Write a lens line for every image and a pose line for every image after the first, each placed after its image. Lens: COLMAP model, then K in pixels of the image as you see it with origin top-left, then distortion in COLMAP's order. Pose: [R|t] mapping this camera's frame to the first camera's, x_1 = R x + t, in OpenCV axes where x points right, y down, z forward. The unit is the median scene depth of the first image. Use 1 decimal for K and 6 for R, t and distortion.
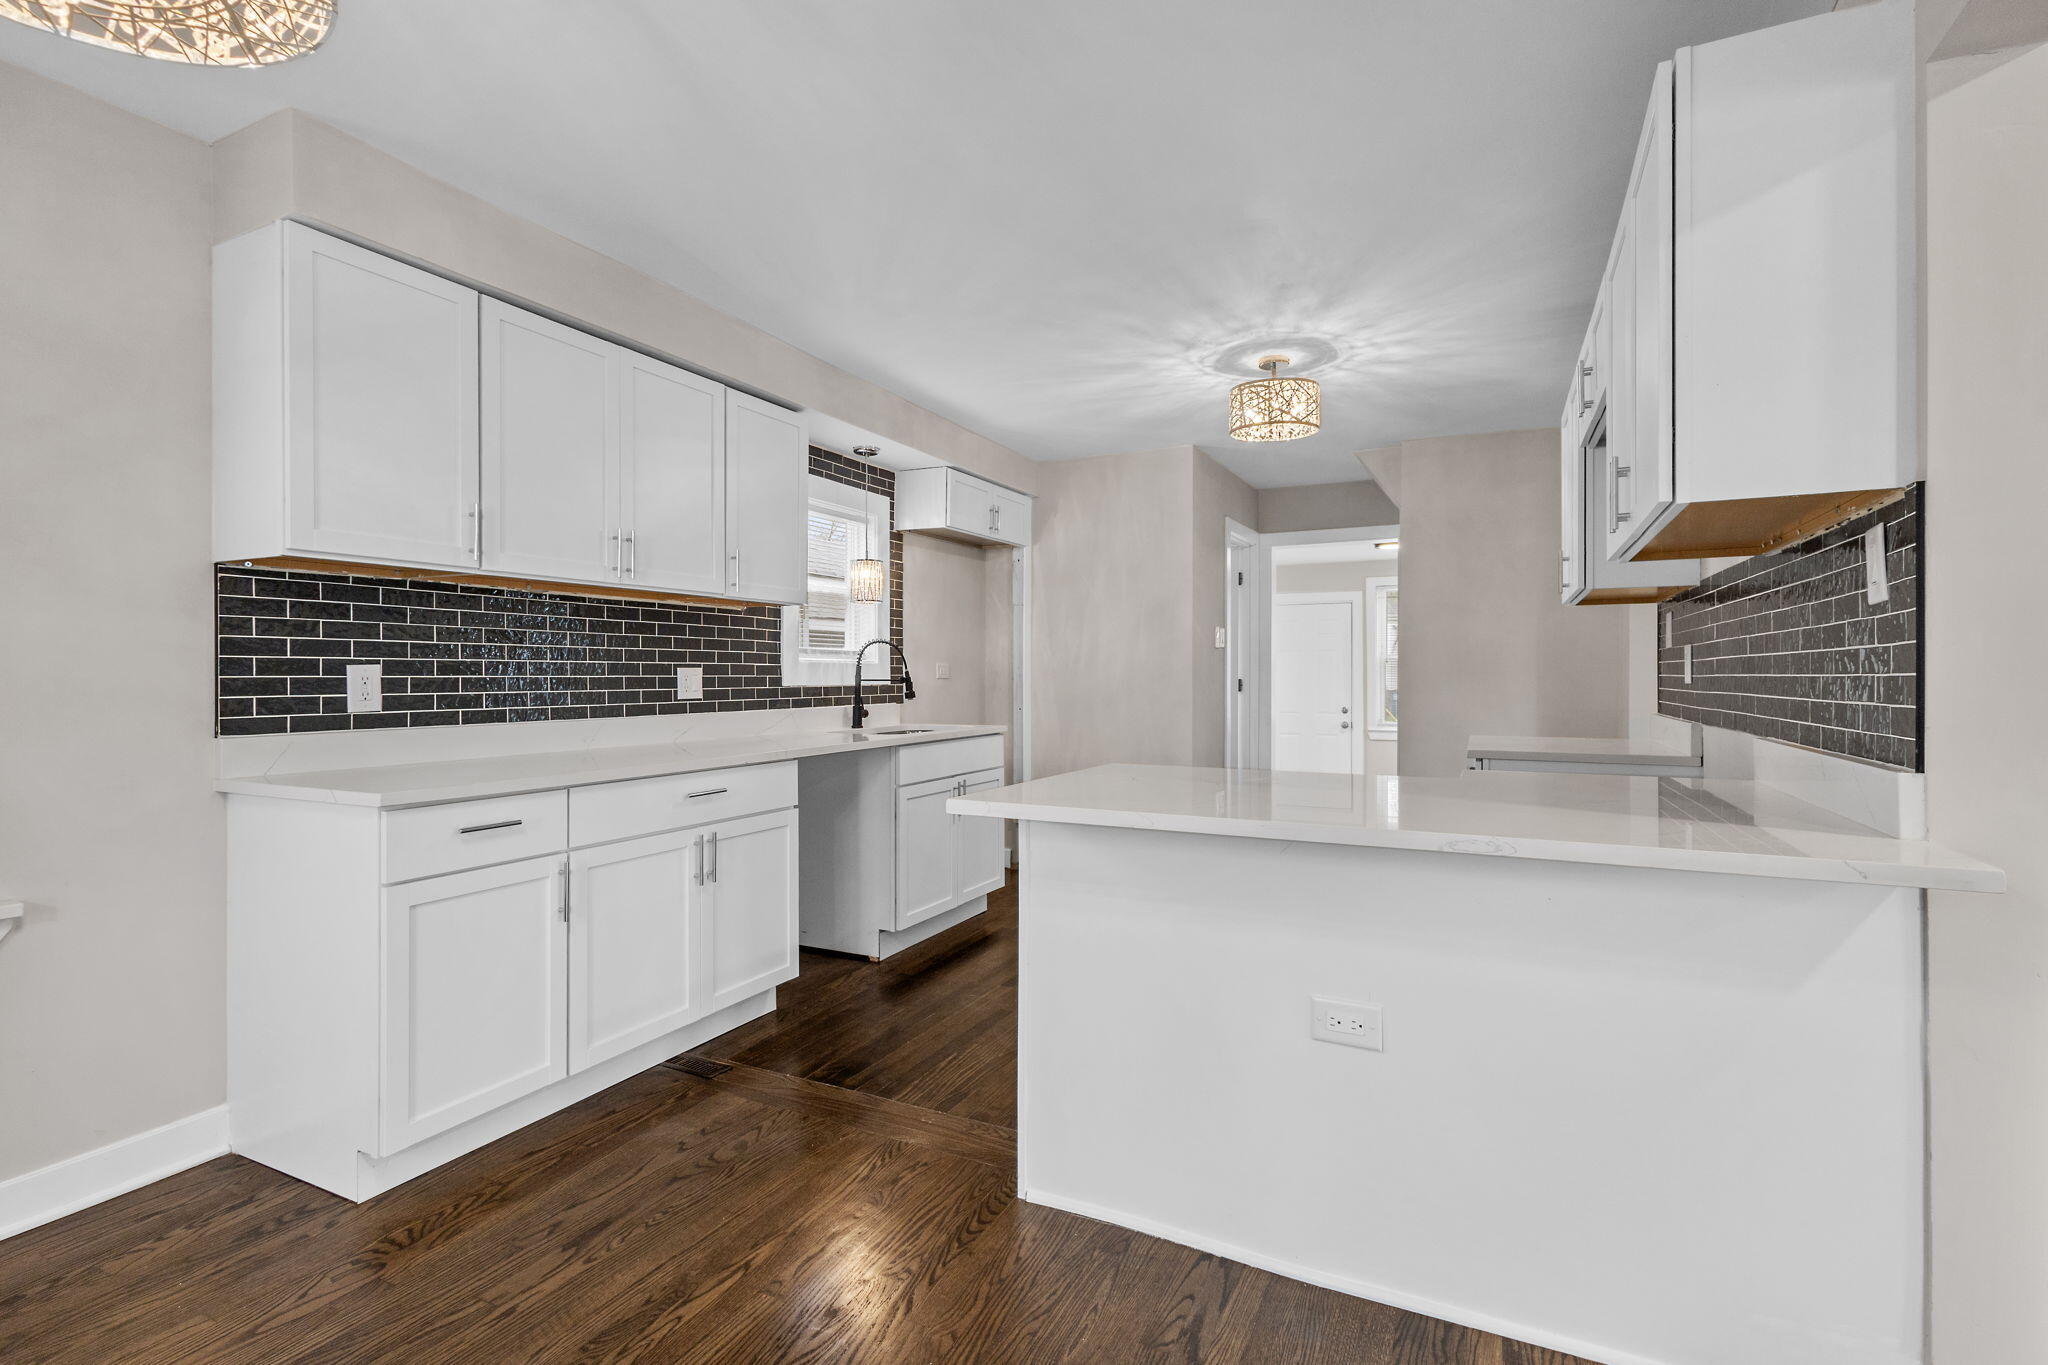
lens RADIAL K [[942.9, 0, 1020.6], [0, 942.9, 675.3], [0, 0, 1]] dist [0.009029, 0.000429]
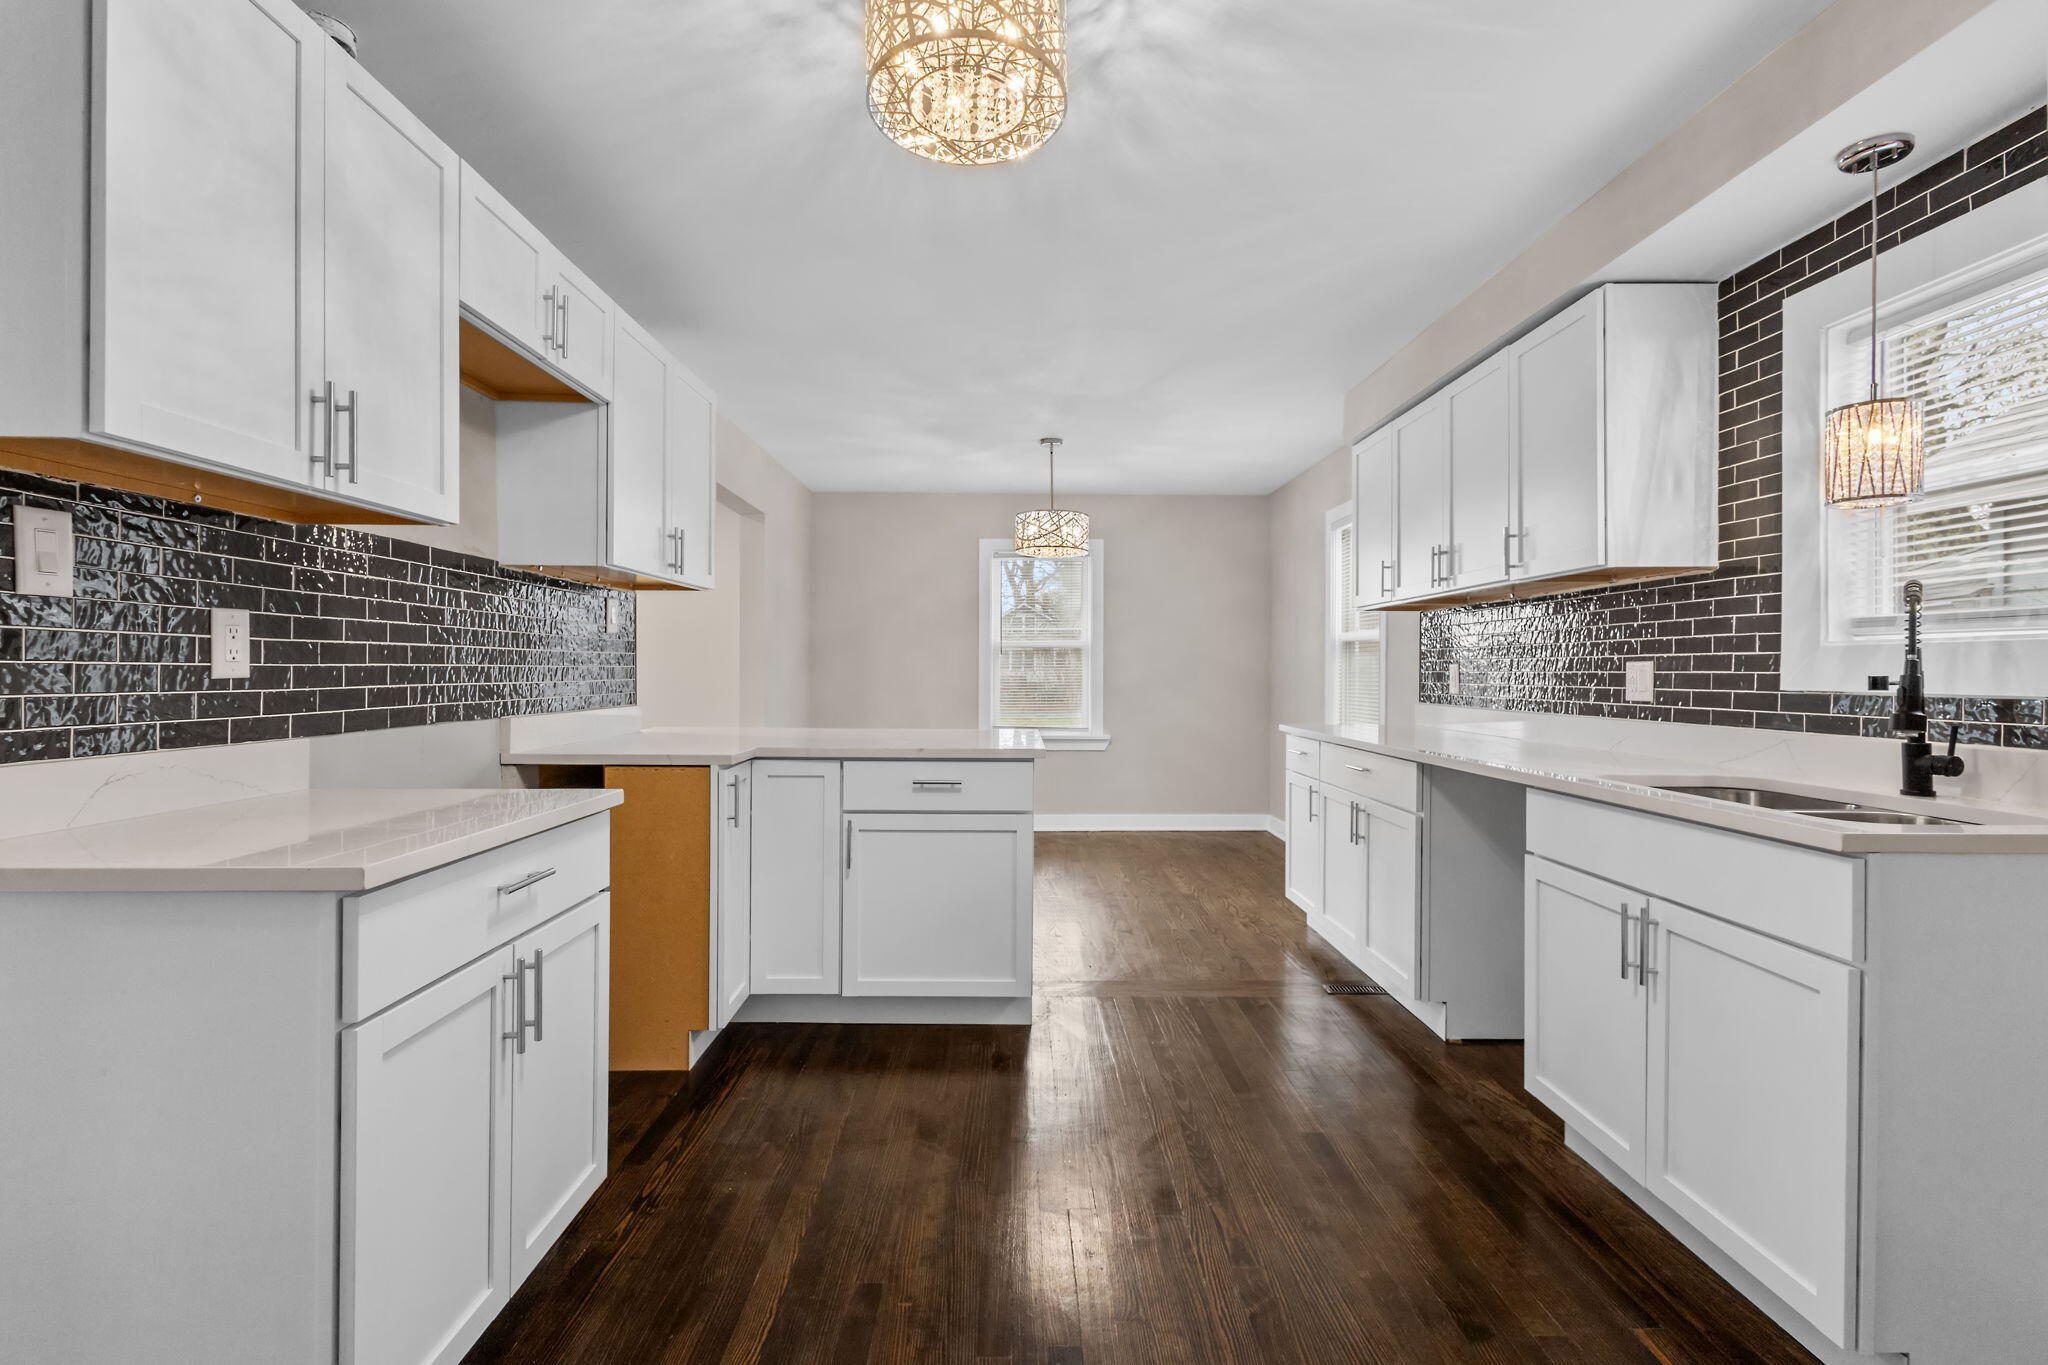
lens RADIAL K [[942.9, 0, 1020.6], [0, 942.9, 675.3], [0, 0, 1]] dist [0.009029, 0.000429]
pose [[-0.890304, -0.000686, -0.455367, 0.409816], [-0.003182, 0.999984, 0.004716, 0.001180], [0.455356, 0.005648, -0.890291, 1.290541]]
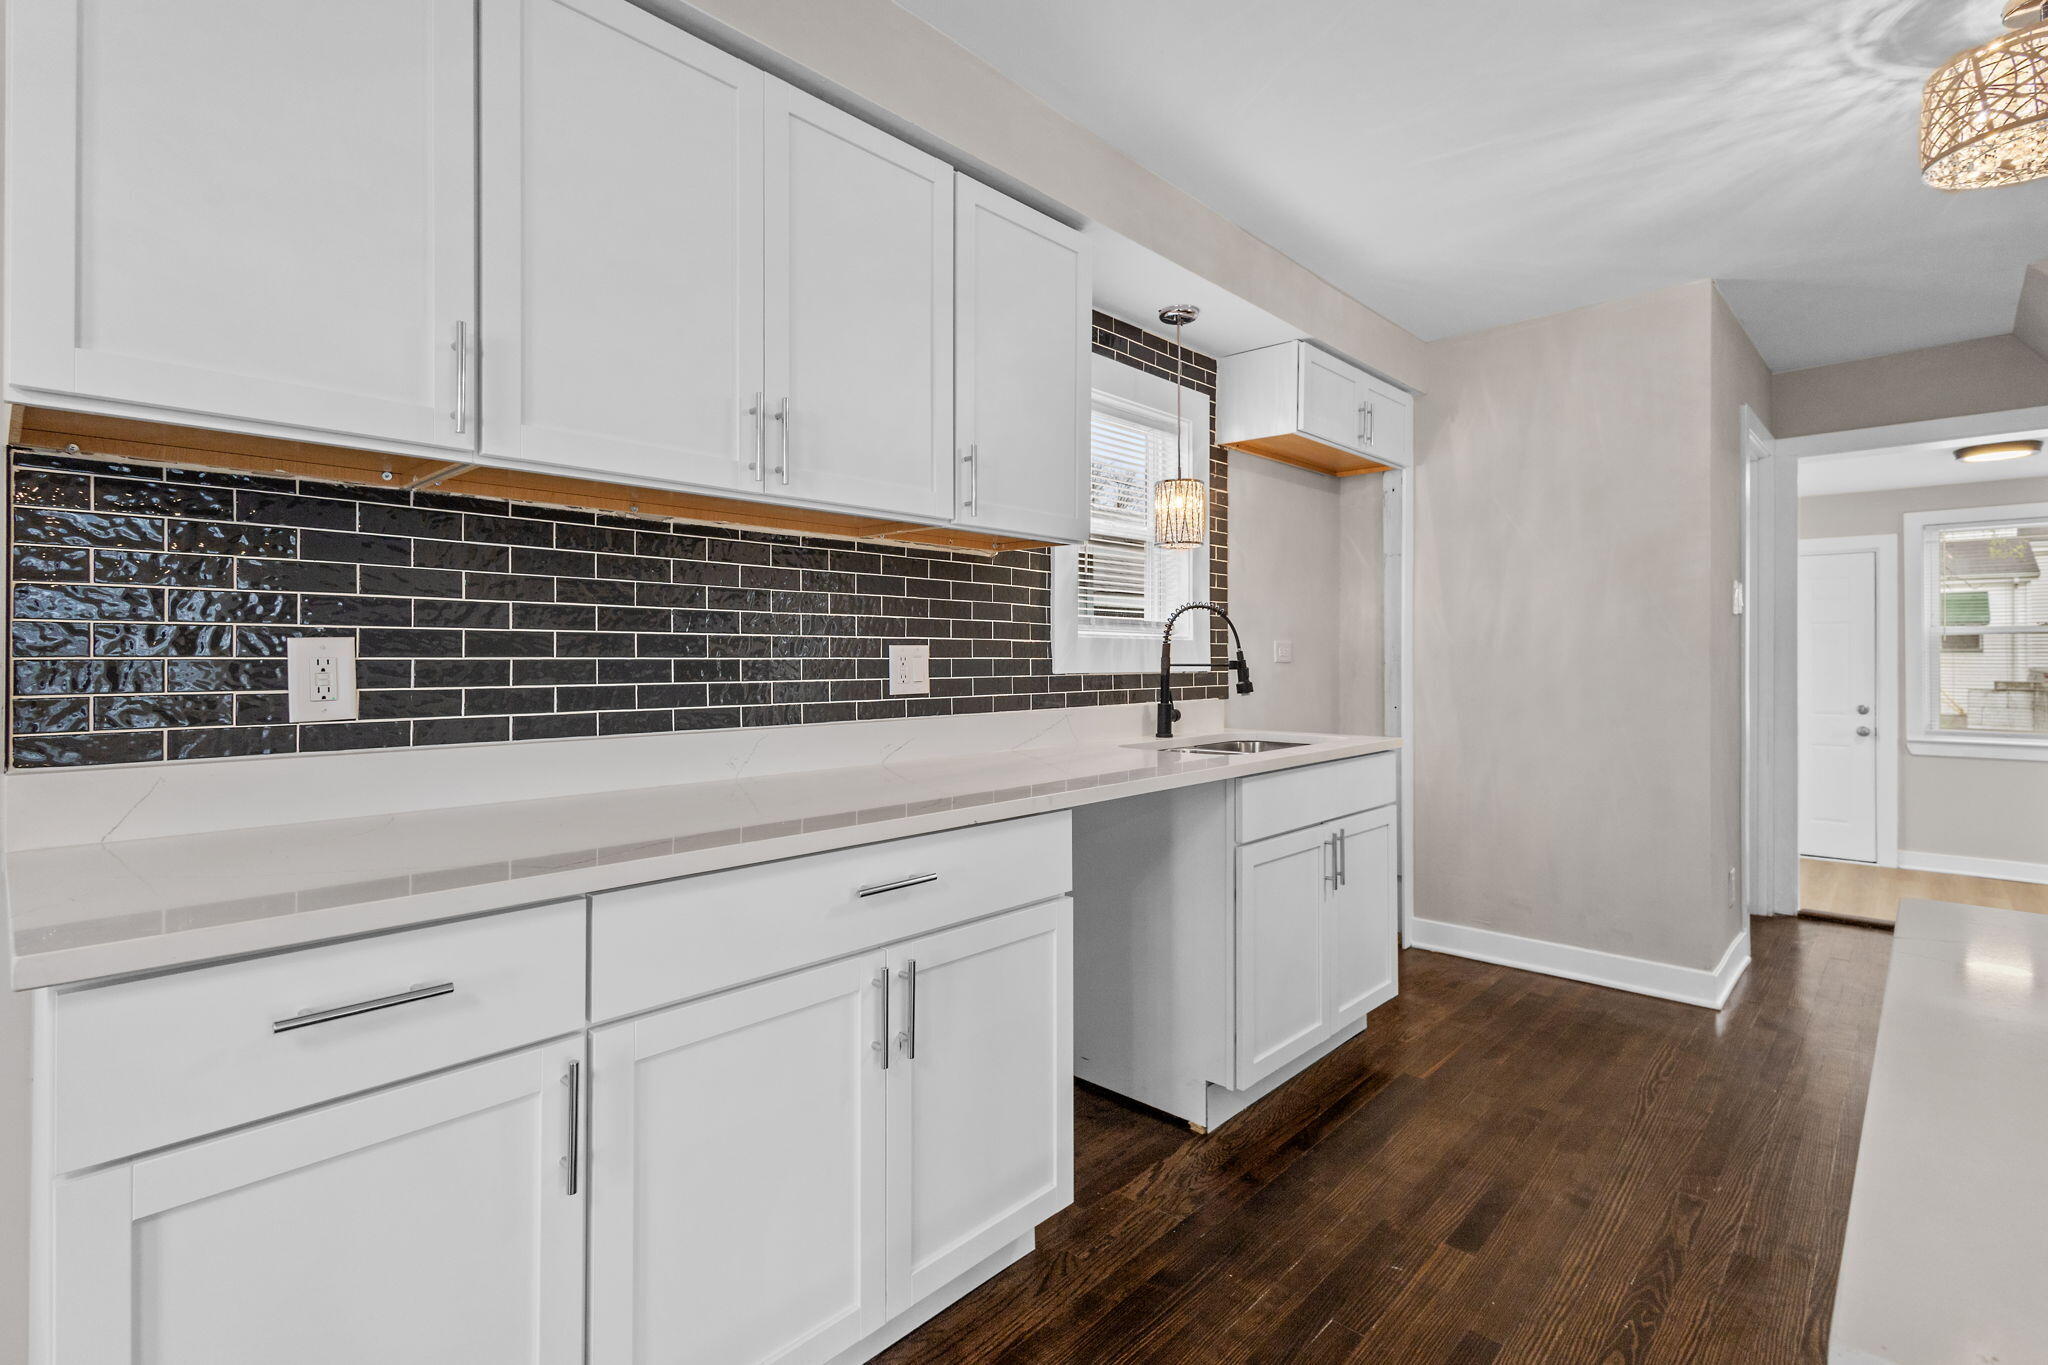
lens RADIAL K [[959.9, 0, 1028.2], [0, 959.9, 654.8], [0, 0, 1]] dist [0.009708, -0.000075]
pose [[0.958239, -0.000407, -0.285967, -0.077916], [-0.000703, 0.999993, -0.003777, 0.000730], [0.285967, 0.003821, 0.958232, 0.354639]]
